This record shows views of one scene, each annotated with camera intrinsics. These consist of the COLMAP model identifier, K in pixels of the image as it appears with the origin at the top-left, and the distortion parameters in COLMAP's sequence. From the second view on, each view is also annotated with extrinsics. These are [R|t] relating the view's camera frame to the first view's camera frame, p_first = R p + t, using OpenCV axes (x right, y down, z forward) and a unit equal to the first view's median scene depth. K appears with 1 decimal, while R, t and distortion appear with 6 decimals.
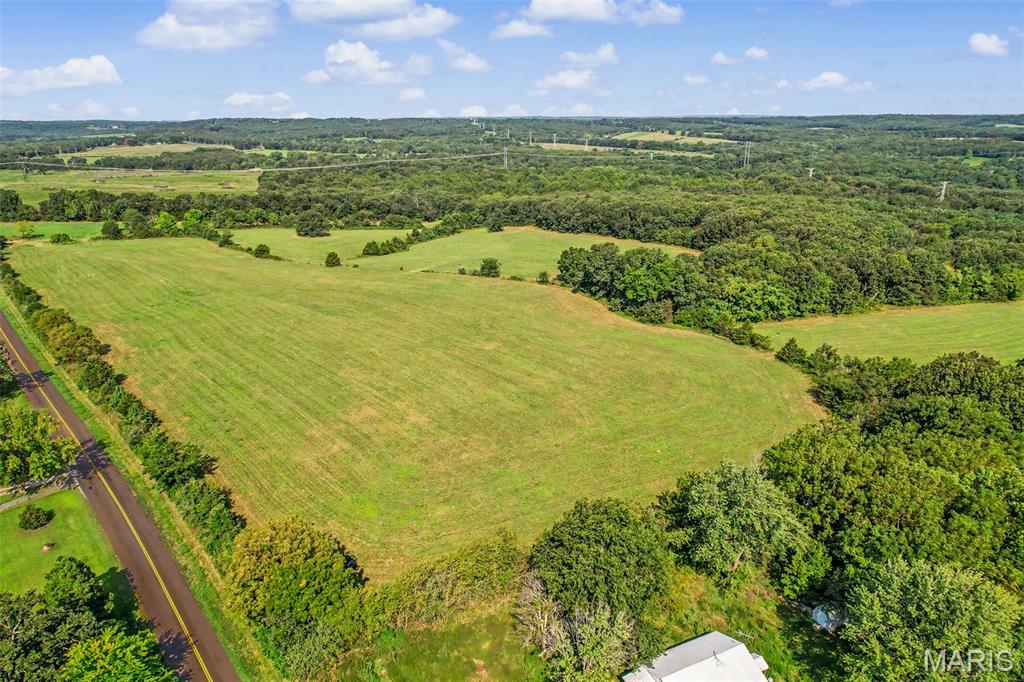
lens RADIAL K [[642.4, 0, 515.8], [0, 642.4, 338.8], [0, 0, 1]] dist [-0.001656, 0.005481]
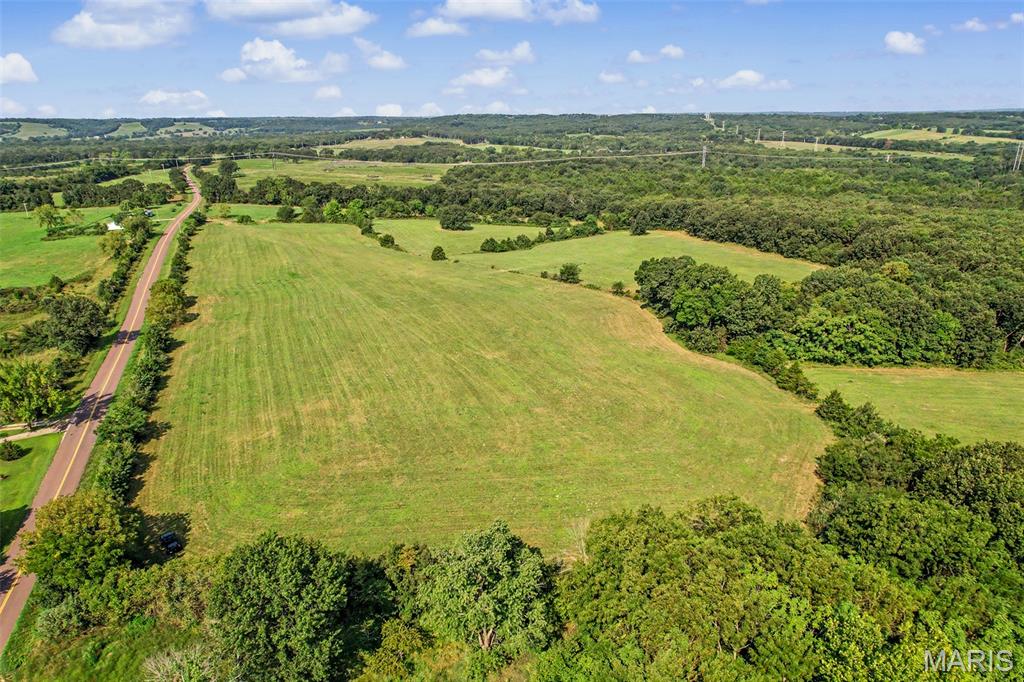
lens RADIAL K [[642.4, 0, 516.7], [0, 642.4, 359.4], [0, 0, 1]] dist [-0.001656, 0.005481]
pose [[0.938732, 0.121501, -0.322521, 0.170191], [-0.110361, 0.992495, 0.052678, -0.020634], [0.326501, -0.013856, 0.945095, 0.058752]]
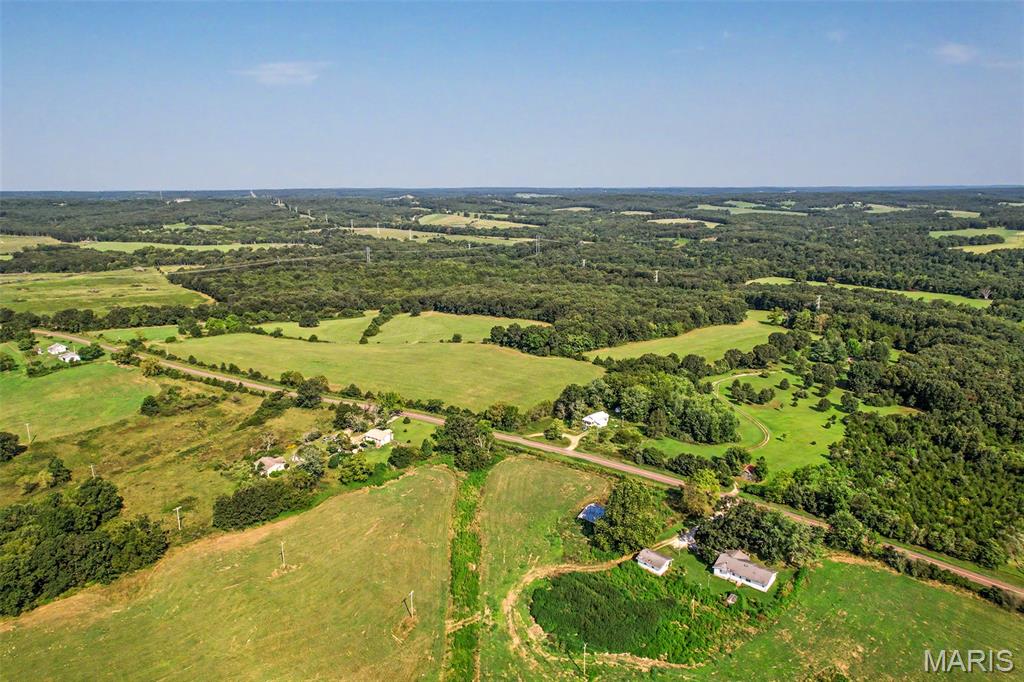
lens RADIAL K [[642.4, 0, 511.3], [0, 642.4, 340.5], [0, 0, 1]] dist [-0.001656, 0.005481]
pose [[0.947256, -0.073623, 0.311905, -0.421745], [0.102149, 0.991853, -0.076107, 0.057920], [-0.303761, 0.103953, 0.947060, -0.817684]]
